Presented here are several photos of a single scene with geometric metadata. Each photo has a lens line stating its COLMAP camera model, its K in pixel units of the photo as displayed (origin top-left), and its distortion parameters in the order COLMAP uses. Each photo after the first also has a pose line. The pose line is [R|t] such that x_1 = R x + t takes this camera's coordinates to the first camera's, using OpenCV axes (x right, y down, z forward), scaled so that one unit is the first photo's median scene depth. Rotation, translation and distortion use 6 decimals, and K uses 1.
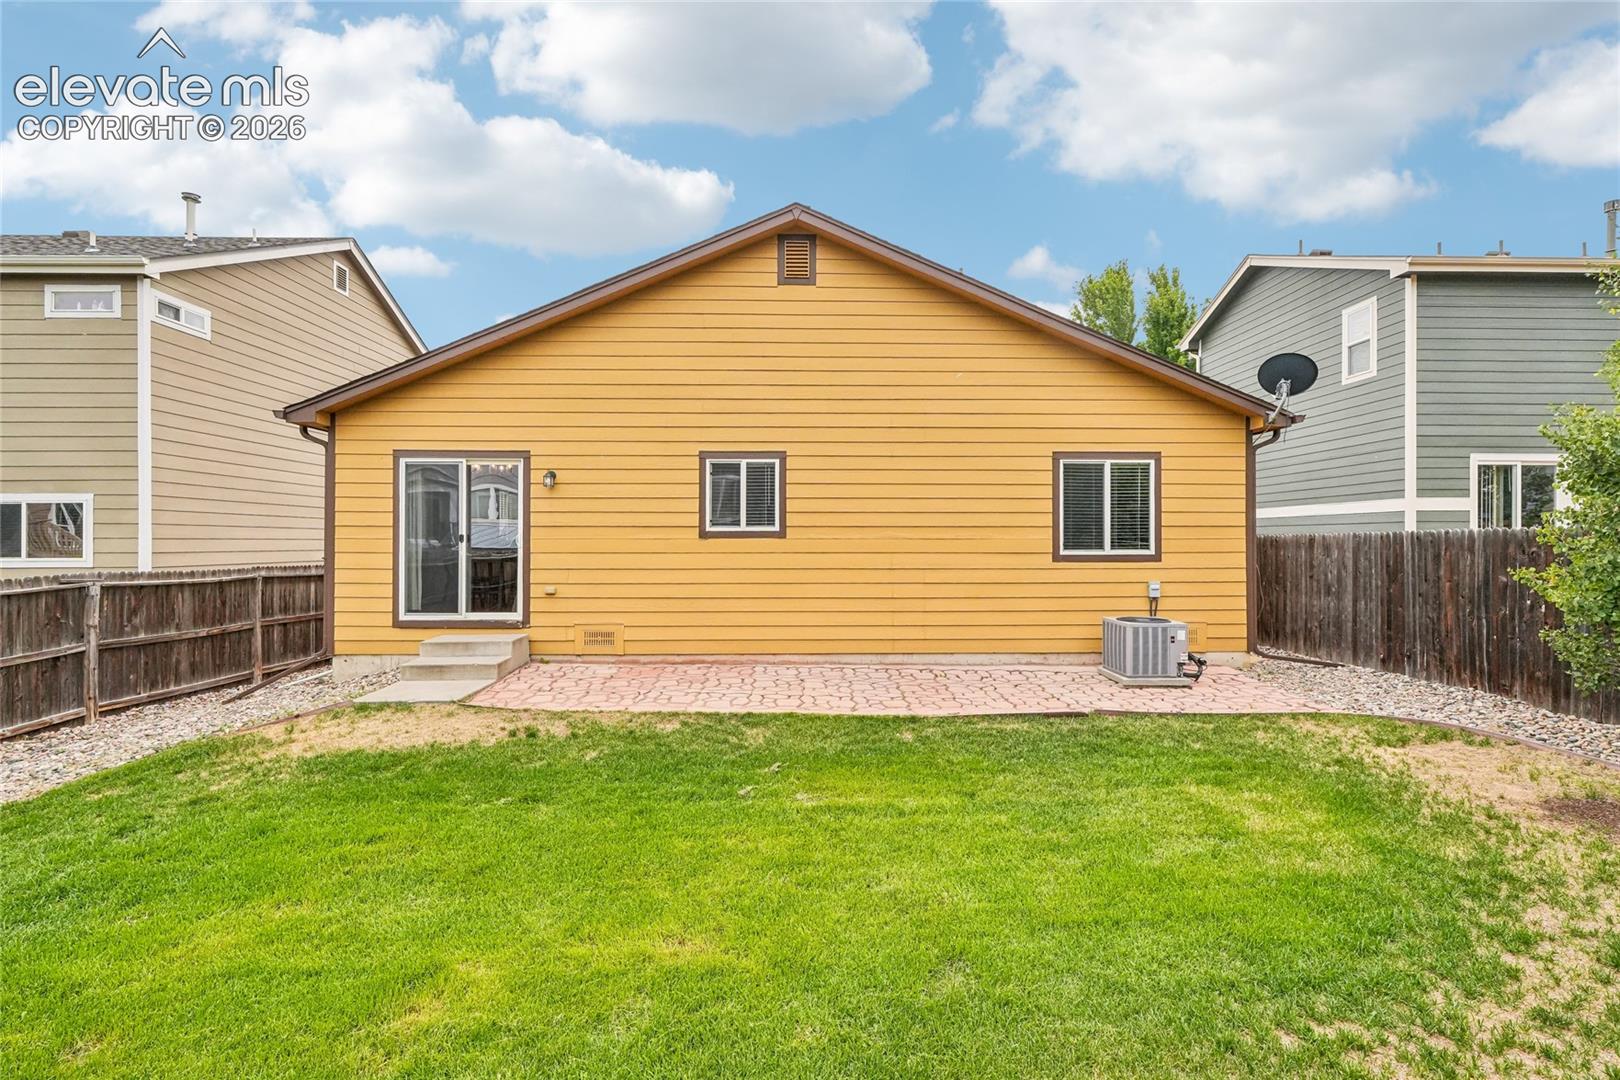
lens RADIAL K [[707.3, 0, 822.6], [0, 707.3, 536.2], [0, 0, 1]] dist [-0.003179, 0.000677]
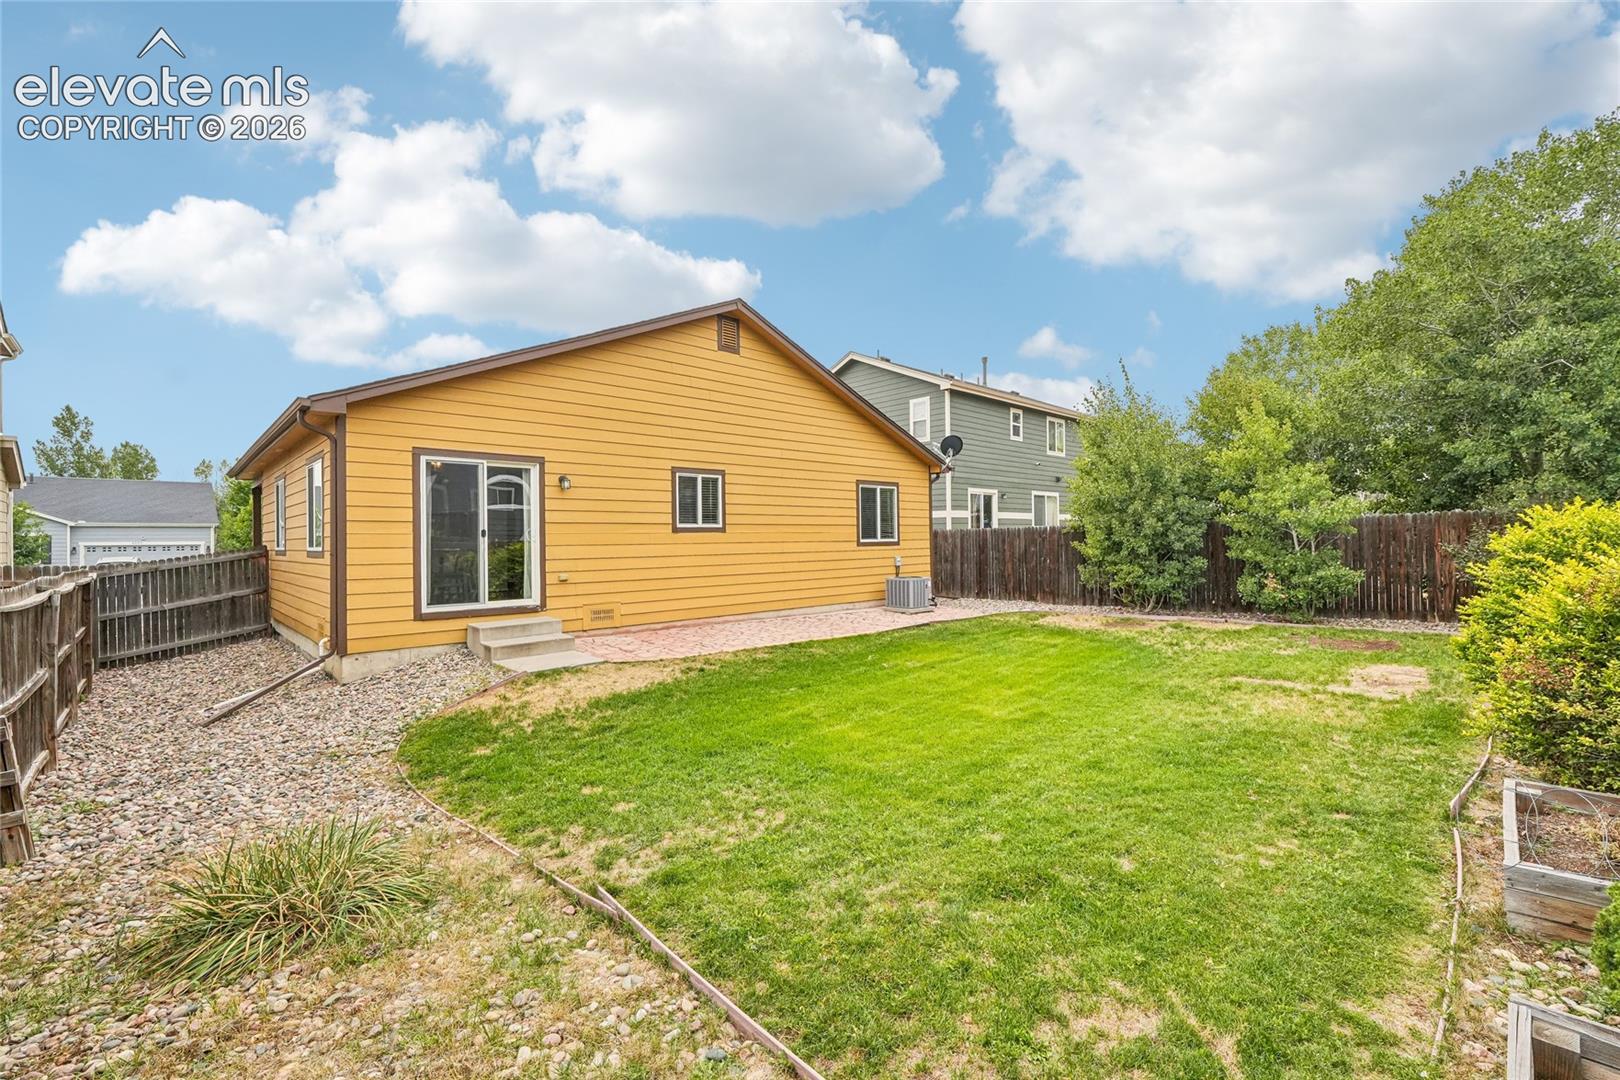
lens RADIAL K [[707.3, 0, 819.3], [0, 707.3, 519.8], [0, 0, 1]] dist [-0.003179, 0.000677]
pose [[0.731523, 0.009513, 0.681750, -0.868123], [0.006709, 0.999754, -0.021150, 0.008763], [-0.681783, 0.020045, 0.731279, -0.147036]]
